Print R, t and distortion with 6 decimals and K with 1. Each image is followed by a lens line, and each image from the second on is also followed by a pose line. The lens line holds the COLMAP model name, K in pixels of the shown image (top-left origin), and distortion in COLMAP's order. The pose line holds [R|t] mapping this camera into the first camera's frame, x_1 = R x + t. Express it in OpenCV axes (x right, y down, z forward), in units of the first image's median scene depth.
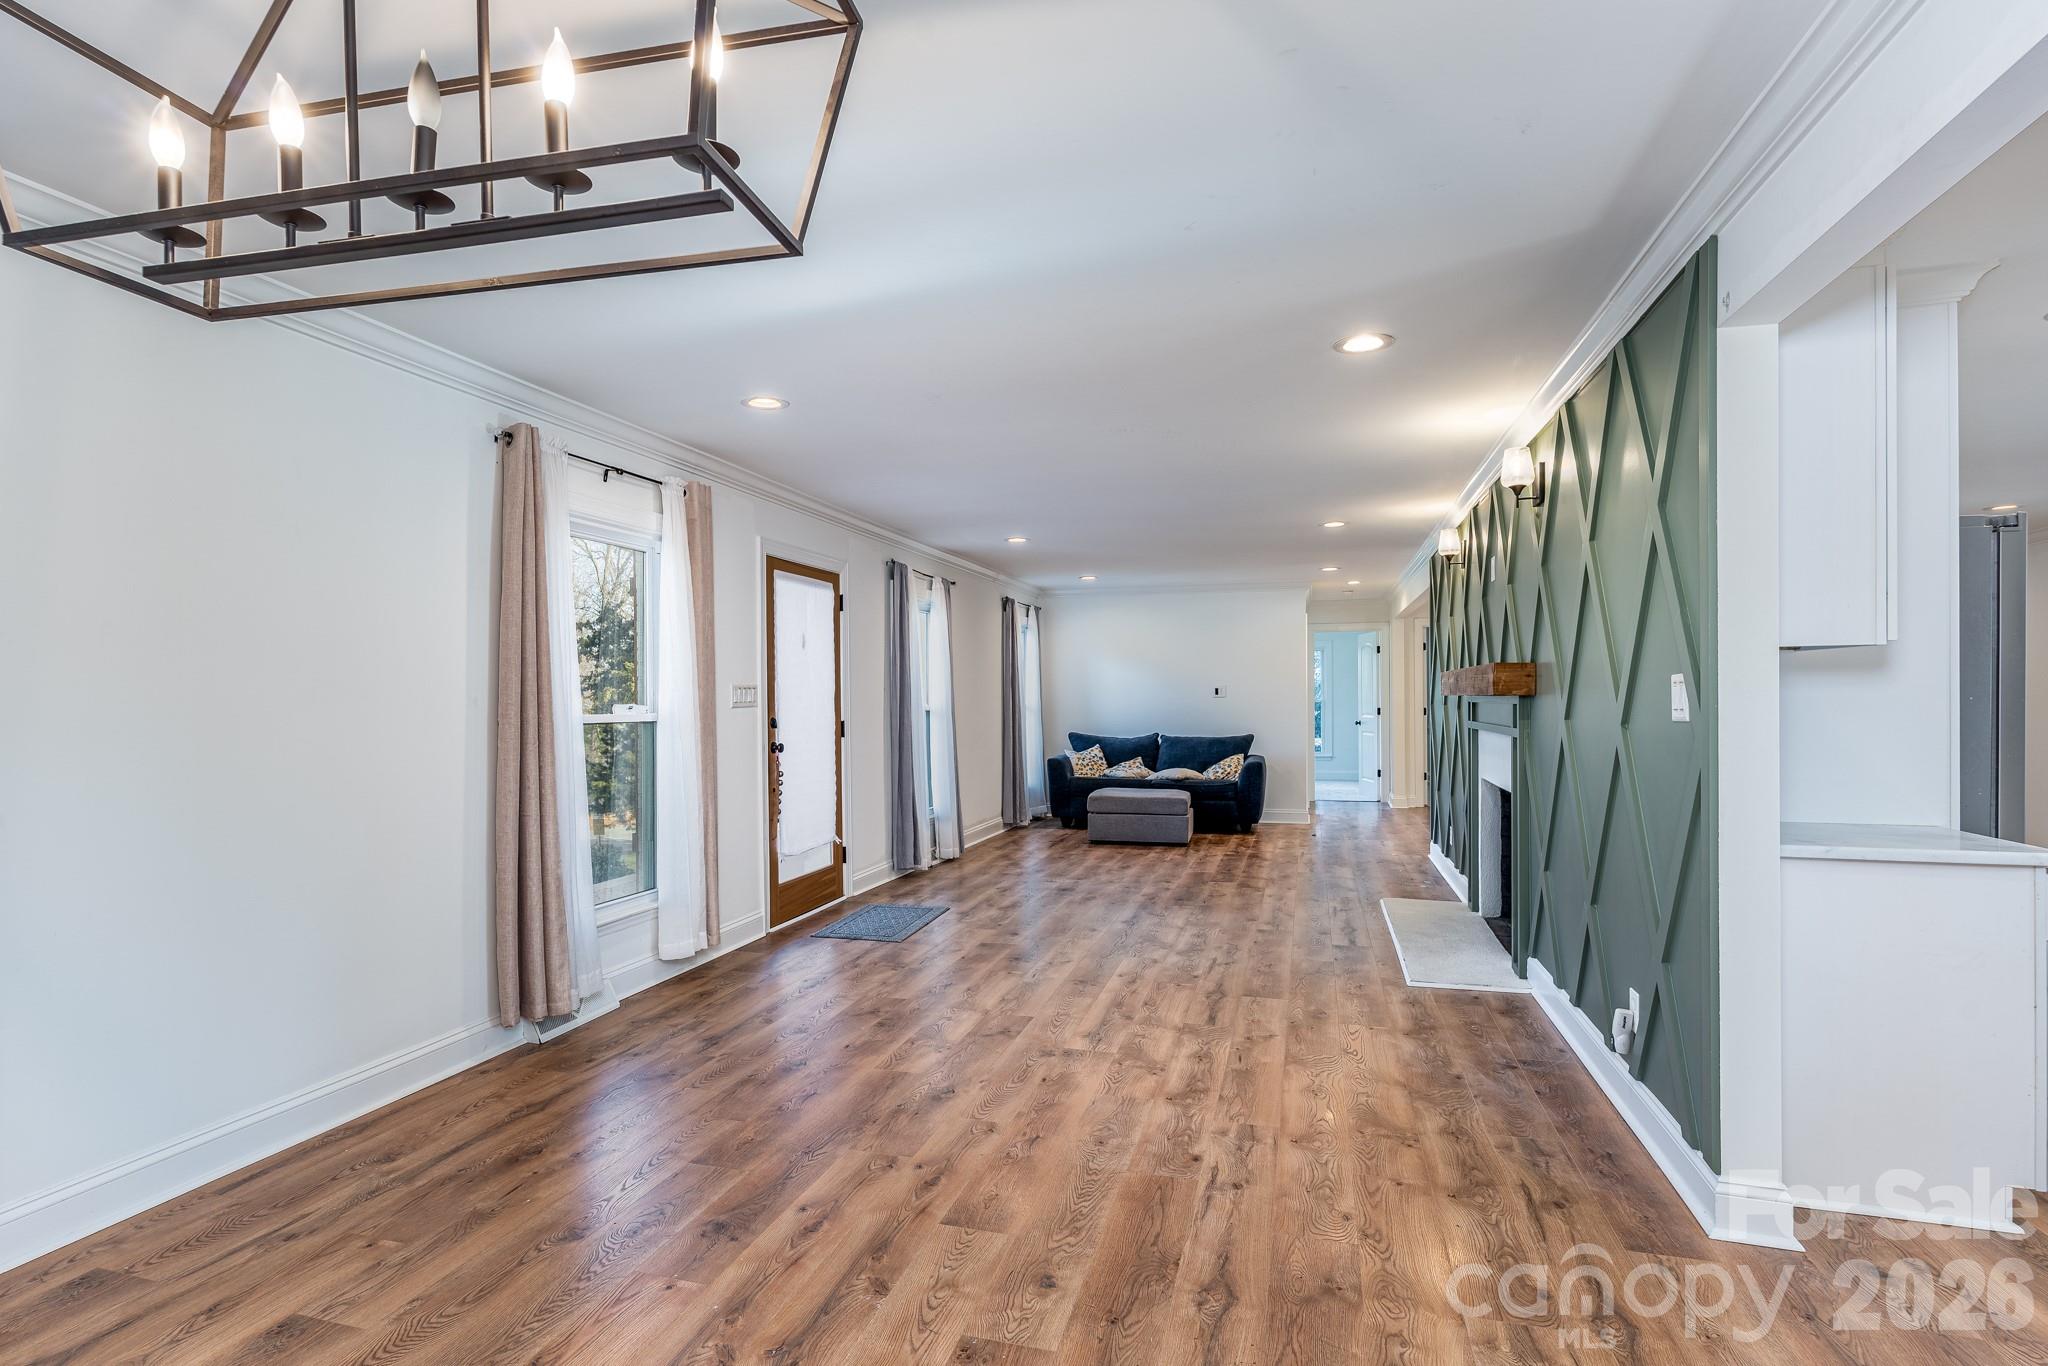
lens RADIAL K [[1015.1, 0, 1025.0], [0, 1015.1, 692.9], [0, 0, 1]] dist [-0.002655, -0.000350]
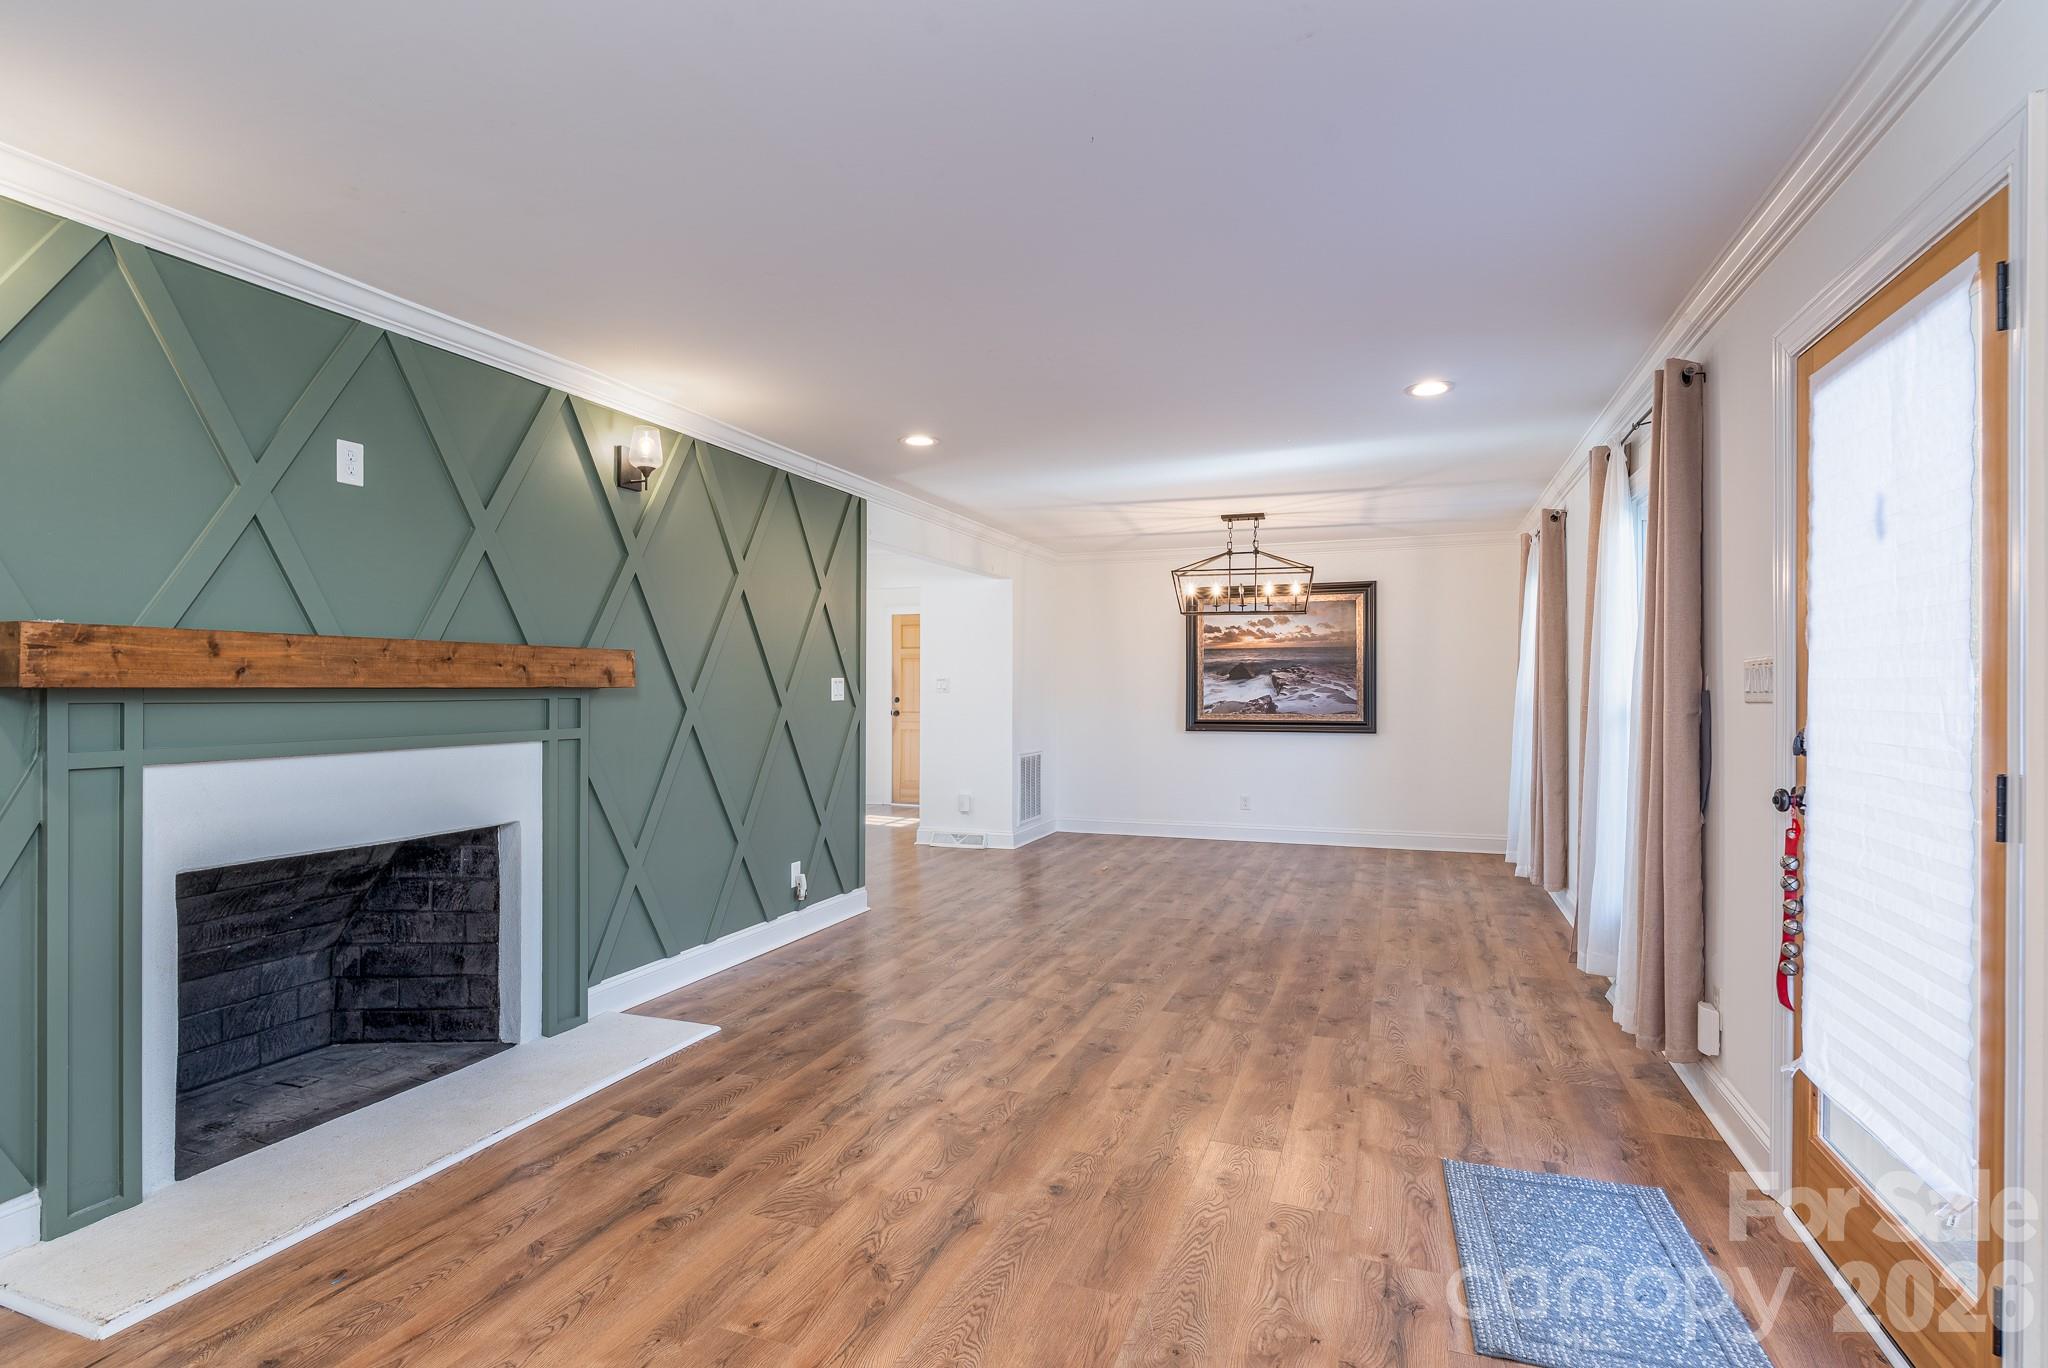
lens RADIAL K [[1020.2, 0, 1012.9], [0, 1020.2, 688.4], [0, 0, 1]] dist [-0.001890, -0.000148]
pose [[-0.995655, 0.006041, 0.092924, 0.055144], [0.005635, 0.999973, -0.004624, 0.008854], [-0.092949, -0.004080, -0.995663, 1.882137]]
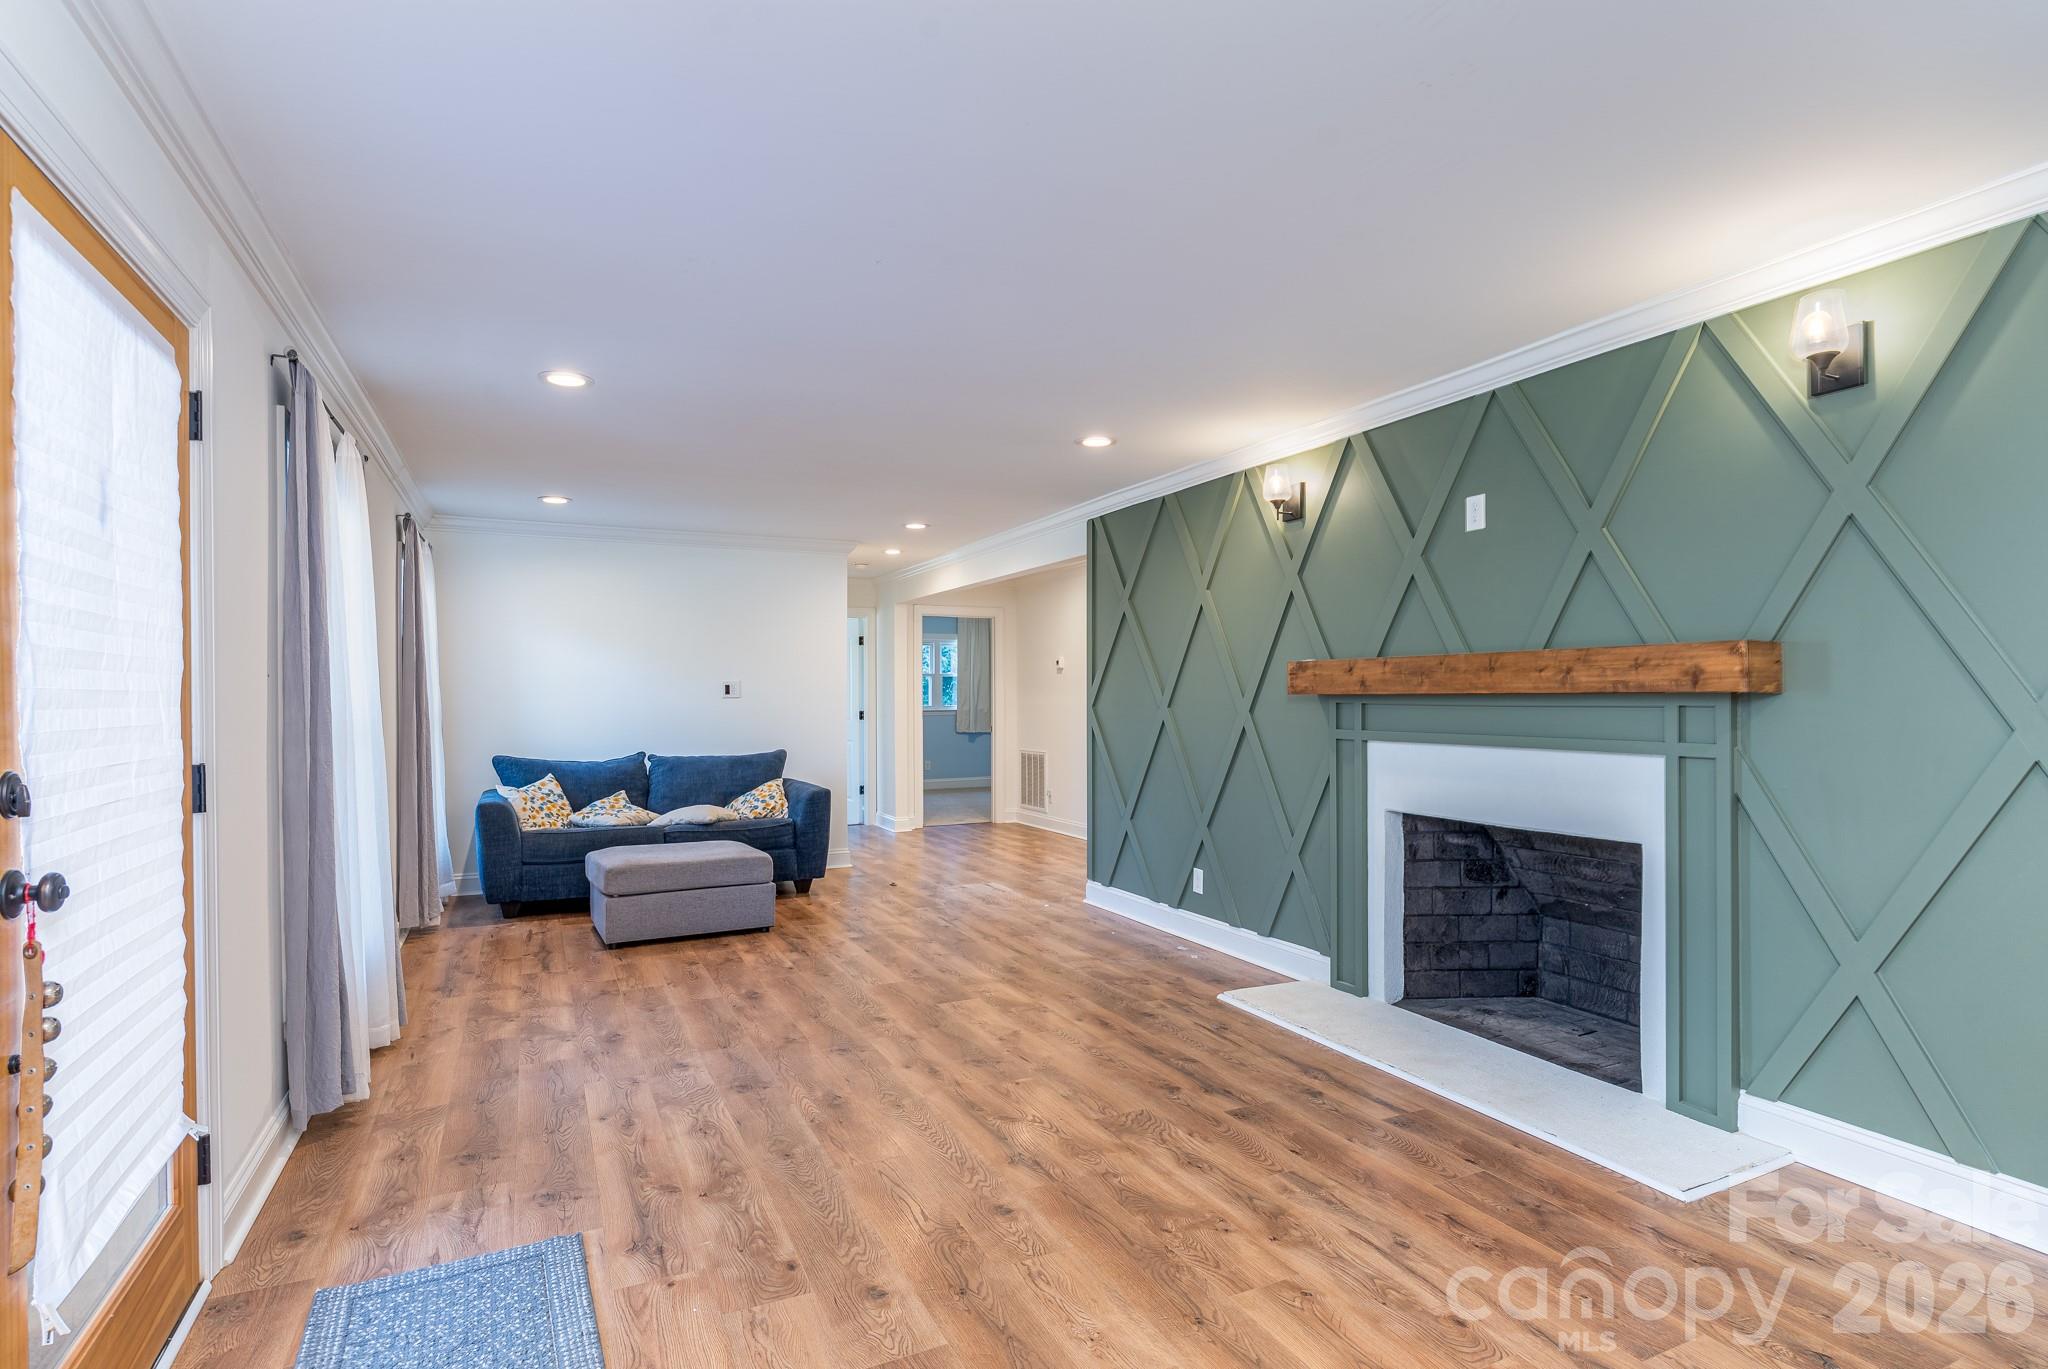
lens RADIAL K [[1020.2, 0, 1012.9], [0, 1020.2, 688.9], [0, 0, 1]] dist [-0.001890, -0.000148]
pose [[0.757081, 0.006263, 0.653290, -0.291696], [-0.002931, 0.999977, -0.006191, 0.005261], [-0.653314, 0.002772, 0.757082, 0.838463]]
